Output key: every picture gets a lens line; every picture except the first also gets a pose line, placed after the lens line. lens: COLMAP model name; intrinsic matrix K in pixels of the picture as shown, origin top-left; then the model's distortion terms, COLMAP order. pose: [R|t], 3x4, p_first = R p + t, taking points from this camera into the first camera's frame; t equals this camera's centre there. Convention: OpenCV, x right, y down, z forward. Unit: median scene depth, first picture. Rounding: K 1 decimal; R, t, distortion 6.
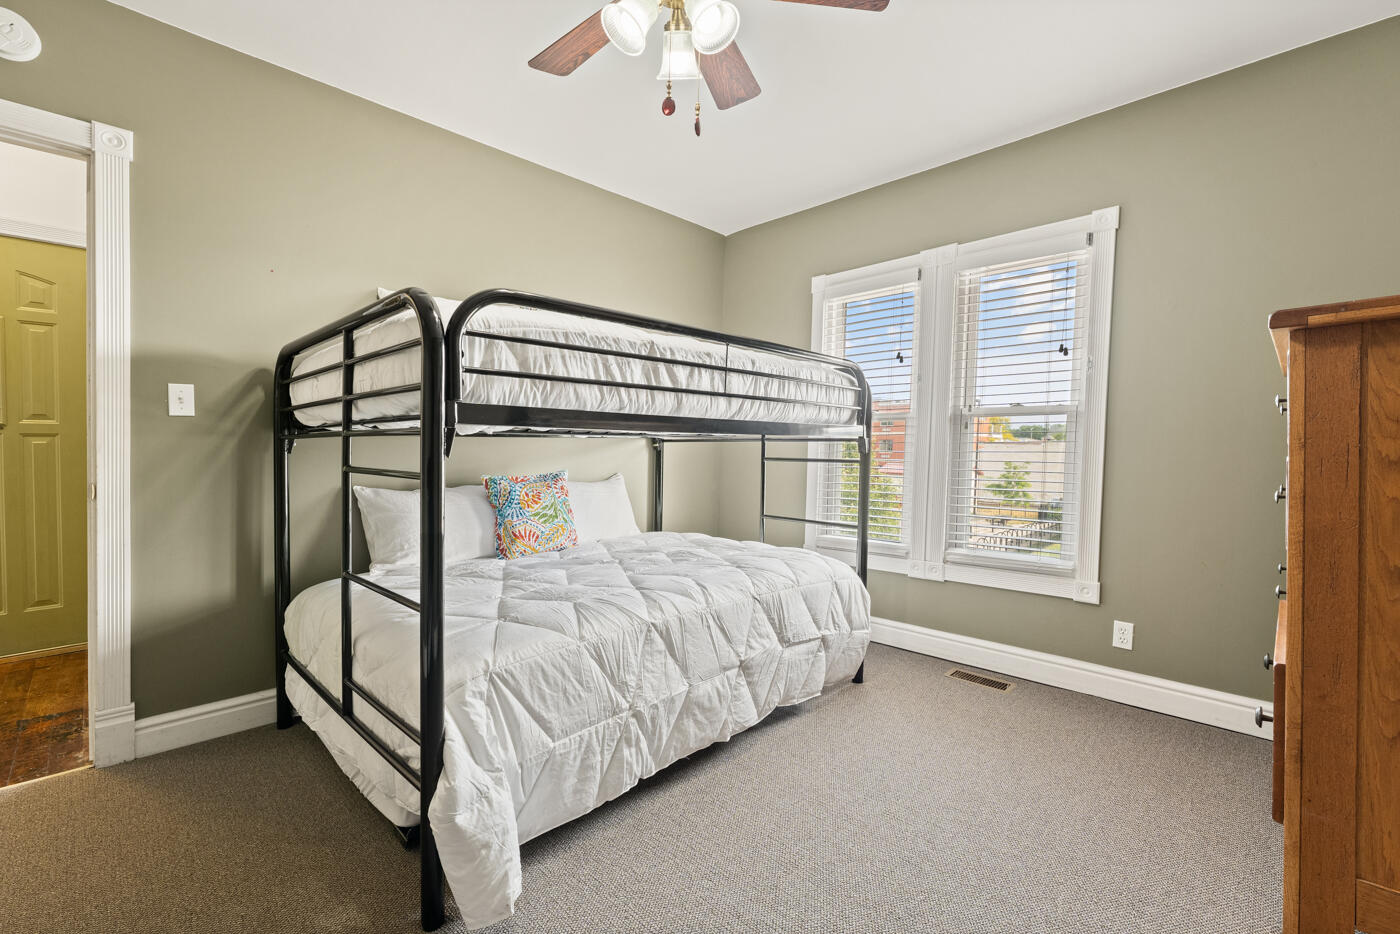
lens RADIAL K [[592.0, 0, 701.9], [0, 592.0, 456.0], [0, 0, 1]] dist [-0.000438, 0.000148]
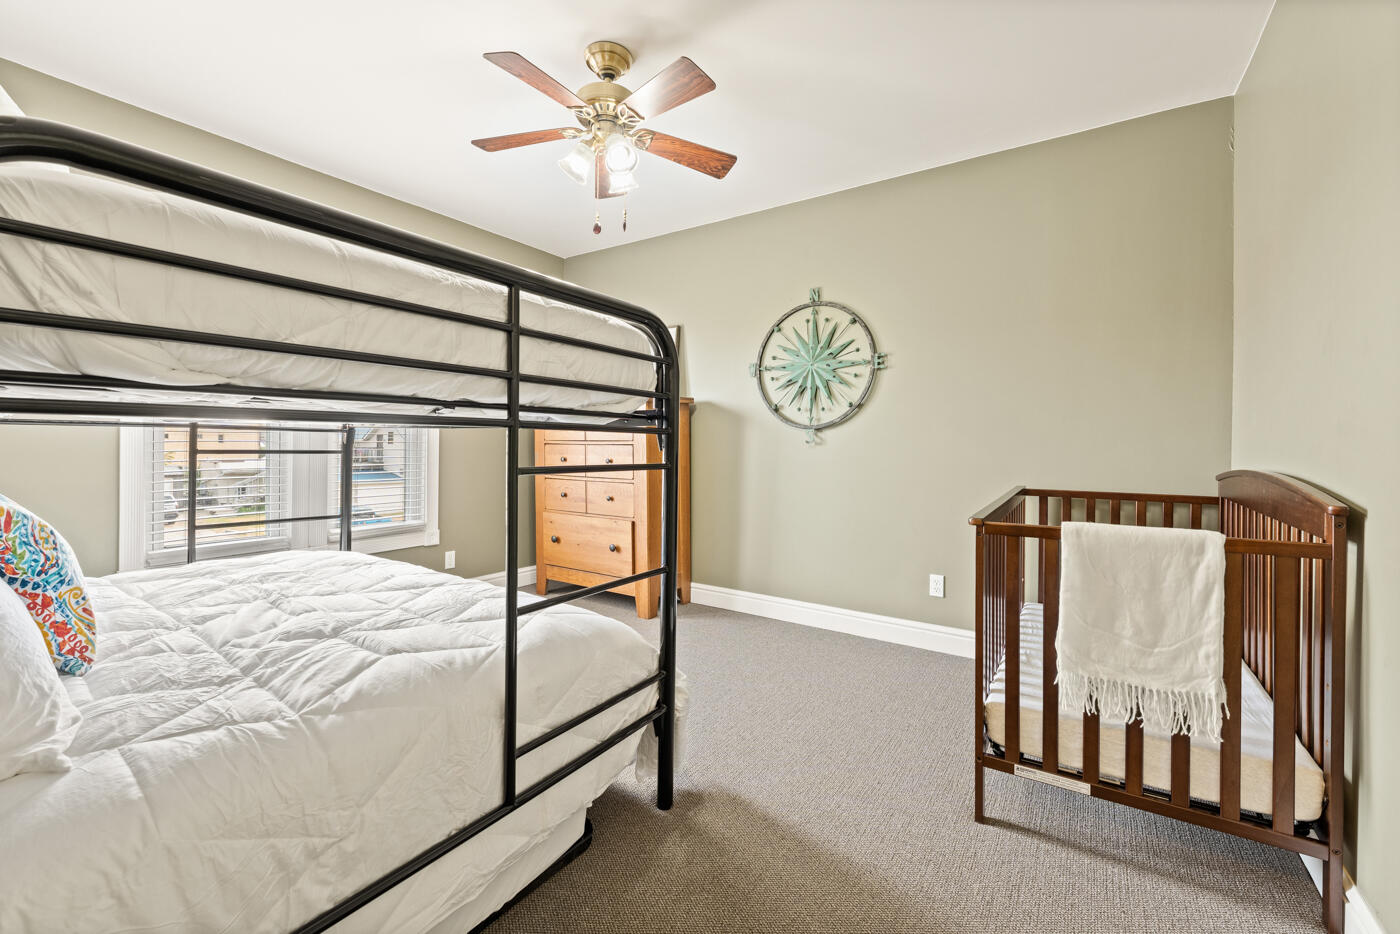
lens RADIAL K [[592.0, 0, 701.9], [0, 592.0, 456.0], [0, 0, 1]] dist [-0.000438, 0.000148]
pose [[-0.207661, -0.026763, 0.977835, -0.947461], [-0.000186, 0.999627, 0.027319, -0.013676], [-0.978201, 0.005491, -0.207589, 0.675809]]
